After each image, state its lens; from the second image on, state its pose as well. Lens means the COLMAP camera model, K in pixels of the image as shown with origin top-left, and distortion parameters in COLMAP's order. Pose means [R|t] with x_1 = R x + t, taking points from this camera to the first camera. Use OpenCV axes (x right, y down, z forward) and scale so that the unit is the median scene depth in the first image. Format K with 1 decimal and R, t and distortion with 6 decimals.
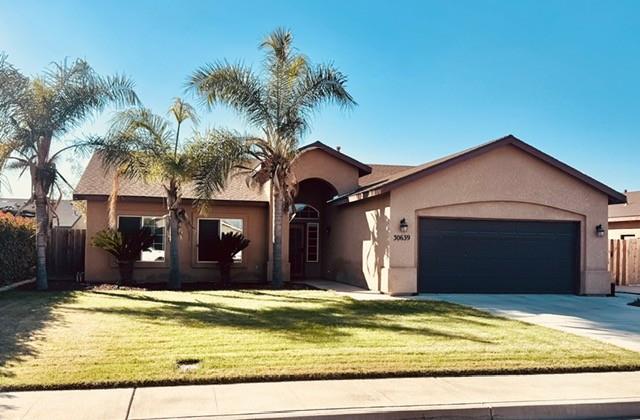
lens RADIAL K [[739.2, 0, 320.0], [0, 739.2, 210.0], [0, 0, 1]] dist [0.001080, 0.001566]
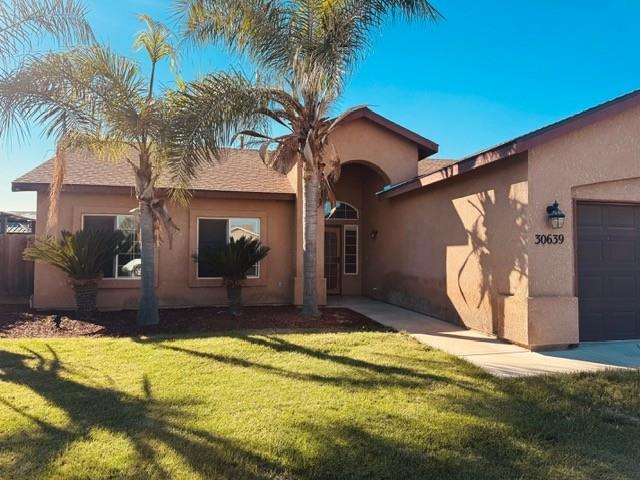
lens RADIAL K [[455.8, 0, 320.0], [0, 455.8, 240.0], [0, 0, 1]] dist [0.004365, 0.002783]
pose [[0.999911, -0.009354, -0.009468, -0.045284], [0.009559, 0.999713, 0.021944, 0.026241], [0.009260, -0.022033, 0.999714, 0.601057]]
